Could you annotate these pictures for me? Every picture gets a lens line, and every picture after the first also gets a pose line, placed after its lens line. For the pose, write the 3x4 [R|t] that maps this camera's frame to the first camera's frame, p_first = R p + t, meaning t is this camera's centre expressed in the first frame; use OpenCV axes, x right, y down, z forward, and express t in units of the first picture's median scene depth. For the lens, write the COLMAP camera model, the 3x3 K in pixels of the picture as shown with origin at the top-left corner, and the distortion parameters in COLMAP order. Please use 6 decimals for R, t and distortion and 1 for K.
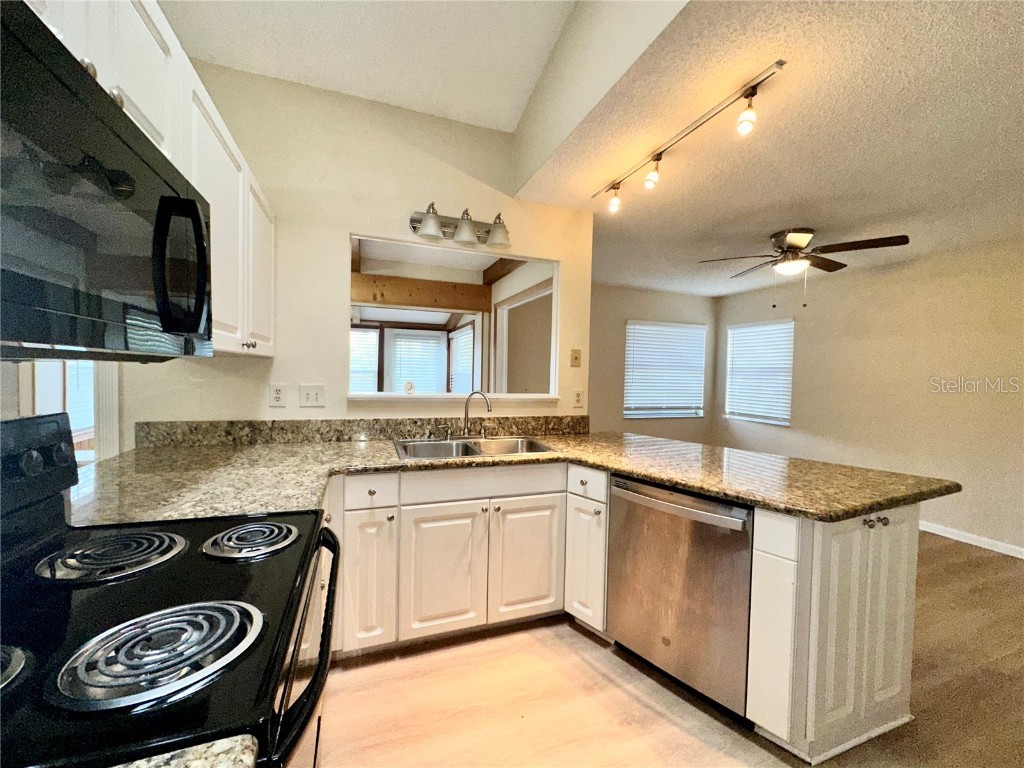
lens RADIAL K [[409.6, 0, 513.5], [0, 409.6, 382.3], [0, 0, 1]] dist [-0.001457, 0.000769]
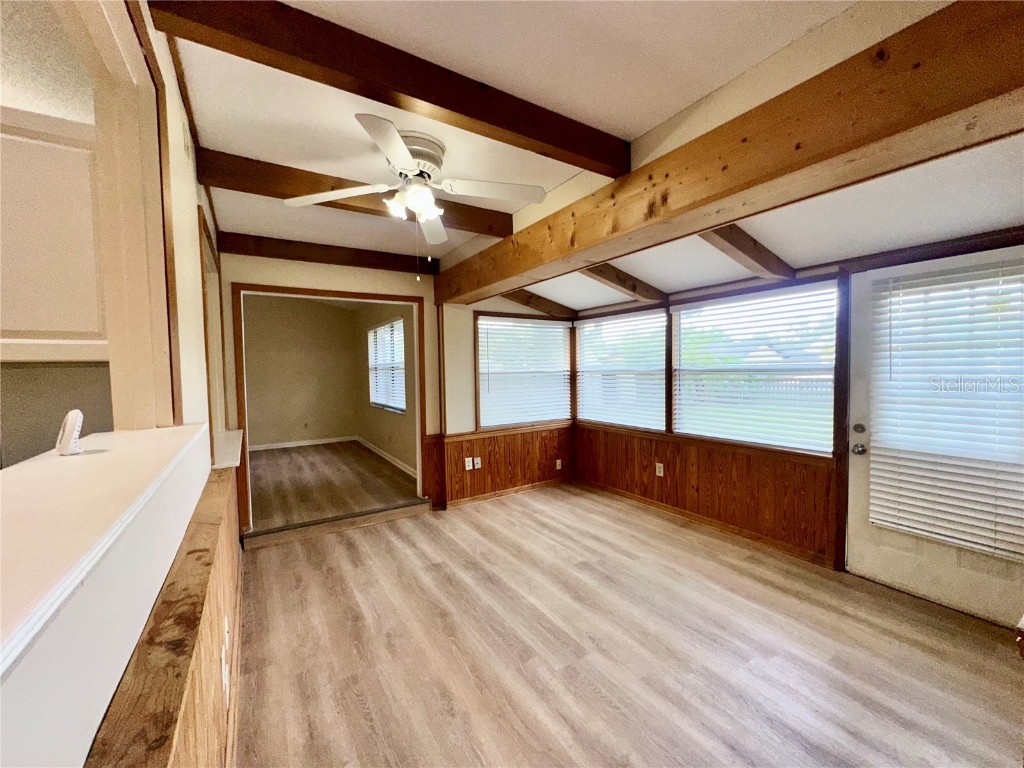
lens RADIAL K [[409.6, 0, 513.1], [0, 409.6, 384.4], [0, 0, 1]] dist [-0.001457, 0.000769]
pose [[0.209471, 0.013553, -0.977721, 0.144539], [-0.002369, 0.999908, 0.013353, -0.030594], [0.977812, -0.000481, 0.209484, 1.293012]]
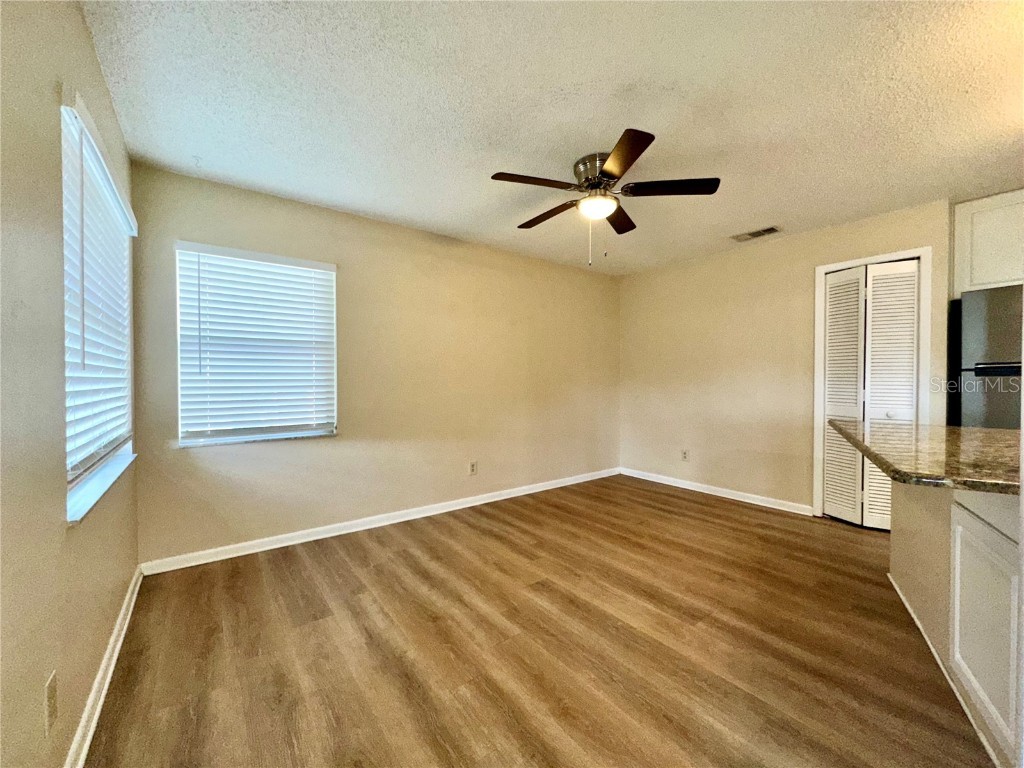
lens RADIAL K [[409.6, 0, 516.5], [0, 409.6, 382.6], [0, 0, 1]] dist [-0.001457, 0.000769]
pose [[-0.295209, -0.033154, 0.954857, -0.032287], [0.023227, 0.998853, 0.041862, 0.012919], [-0.955150, 0.034537, -0.294101, 1.815279]]
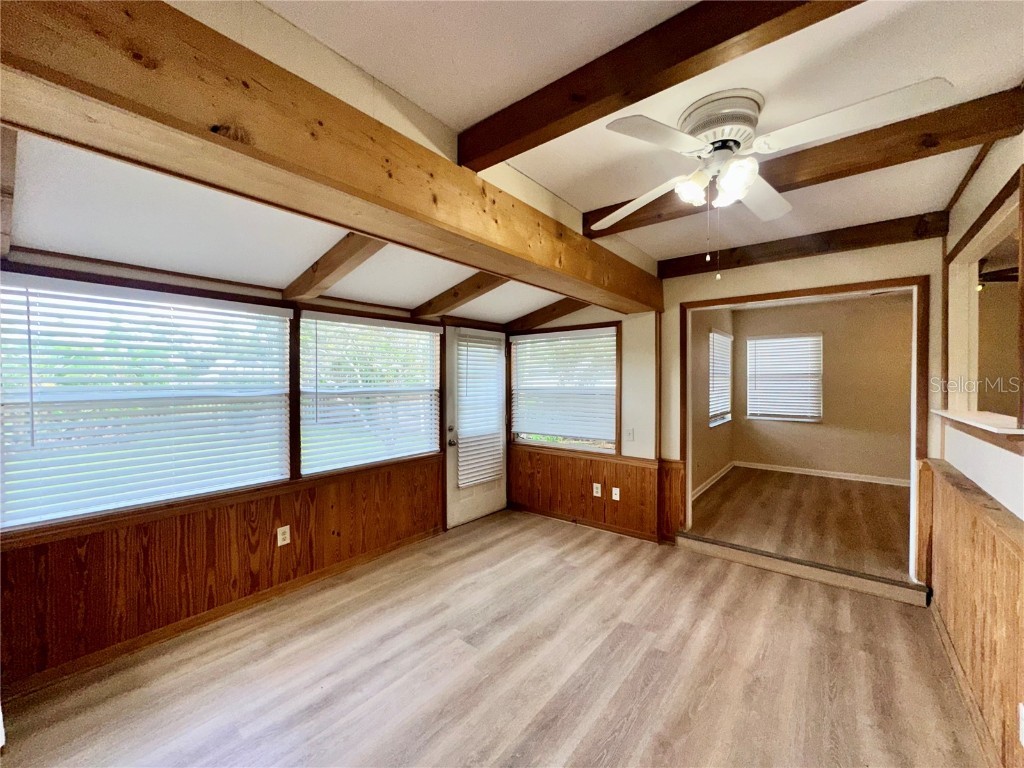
lens RADIAL K [[409.6, 0, 514.8], [0, 409.6, 384.4], [0, 0, 1]] dist [-0.001457, 0.000769]
pose [[0.855476, -0.031556, 0.516879, -1.395378], [0.036232, 0.999343, 0.001045, -0.073472], [-0.516573, 0.017834, 0.856058, 0.868073]]
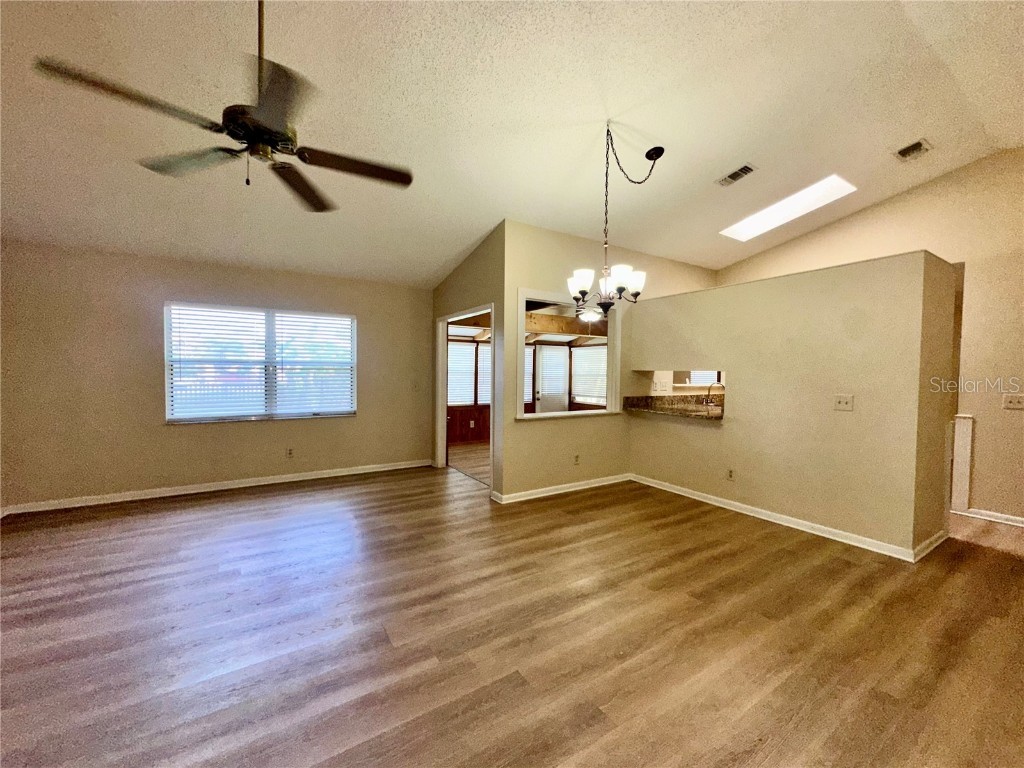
lens RADIAL K [[409.6, 0, 514.7], [0, 409.6, 385.3], [0, 0, 1]] dist [-0.001457, 0.000769]
pose [[0.976976, -0.017963, 0.212592, -1.731633], [0.015510, 0.999793, 0.013201, -0.013266], [-0.212785, -0.009600, 0.977052, -1.078572]]
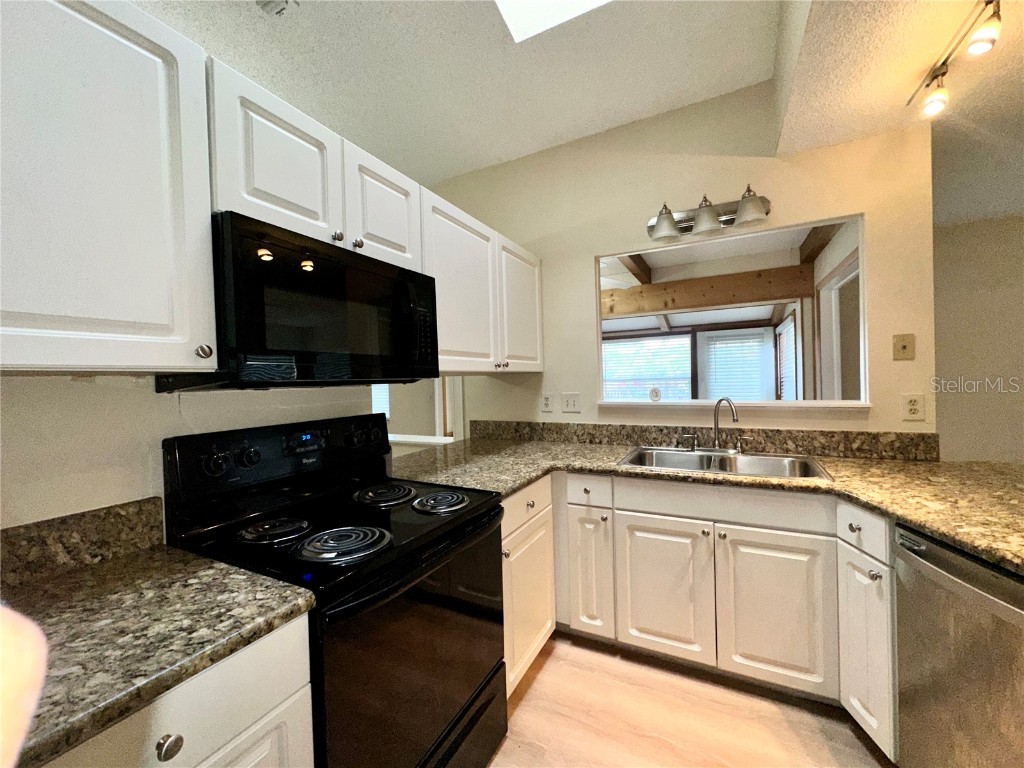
lens RADIAL K [[409.6, 0, 514.7], [0, 409.6, 382.3], [0, 0, 1]] dist [-0.001457, 0.000769]
pose [[0.674082, -0.035698, -0.737793, 0.251150], [0.024050, 0.999363, -0.026380, 0.001111], [0.738265, 0.000039, 0.674511, 0.083837]]
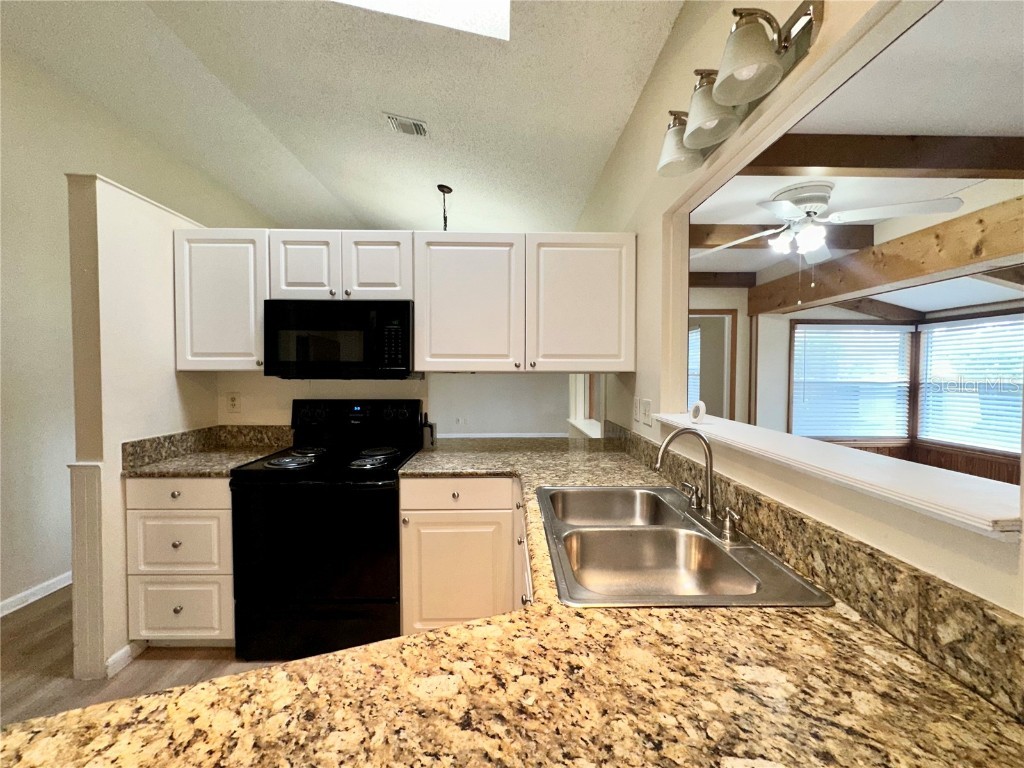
lens RADIAL K [[409.6, 0, 513.9], [0, 409.6, 382.8], [0, 0, 1]] dist [-0.001457, 0.000769]
pose [[-0.325812, 0.000850, -0.945434, 0.440049], [-0.034641, 0.999317, 0.012836, -0.032675], [0.944800, 0.036933, -0.325560, 0.949910]]
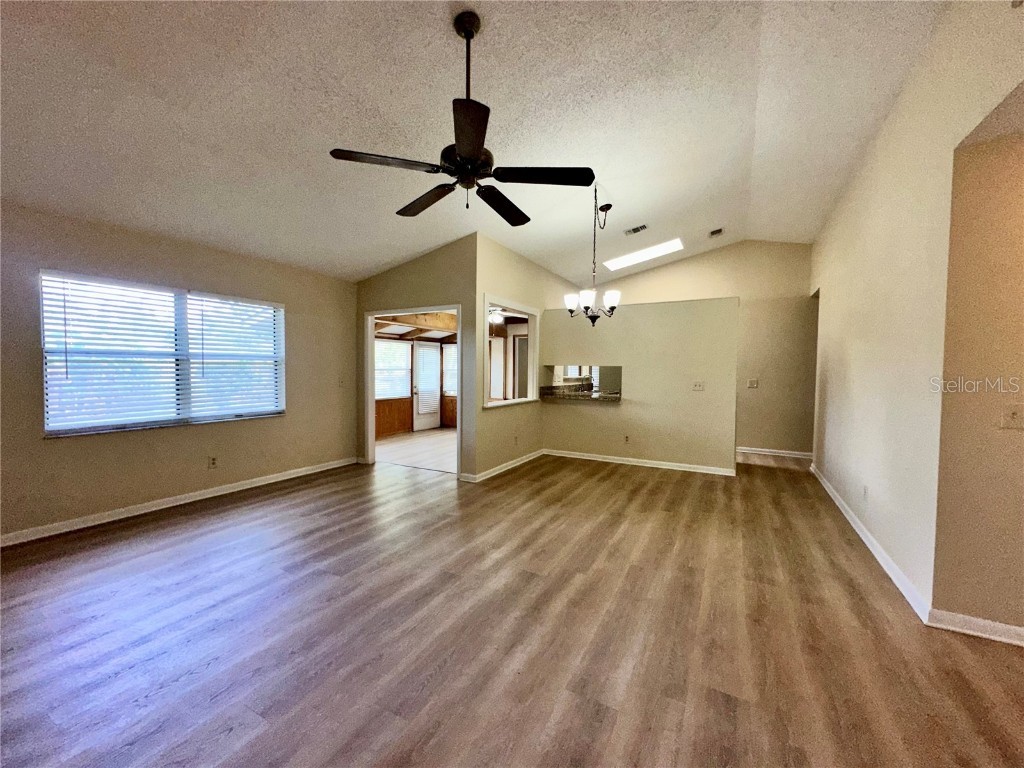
lens RADIAL K [[409.6, 0, 515.3], [0, 409.6, 384.6], [0, 0, 1]] dist [-0.001457, 0.000769]
pose [[0.751513, -0.040045, 0.658501, -2.543533], [0.024162, 0.999157, 0.033186, -0.021438], [-0.659275, -0.009029, 0.751848, -0.984389]]
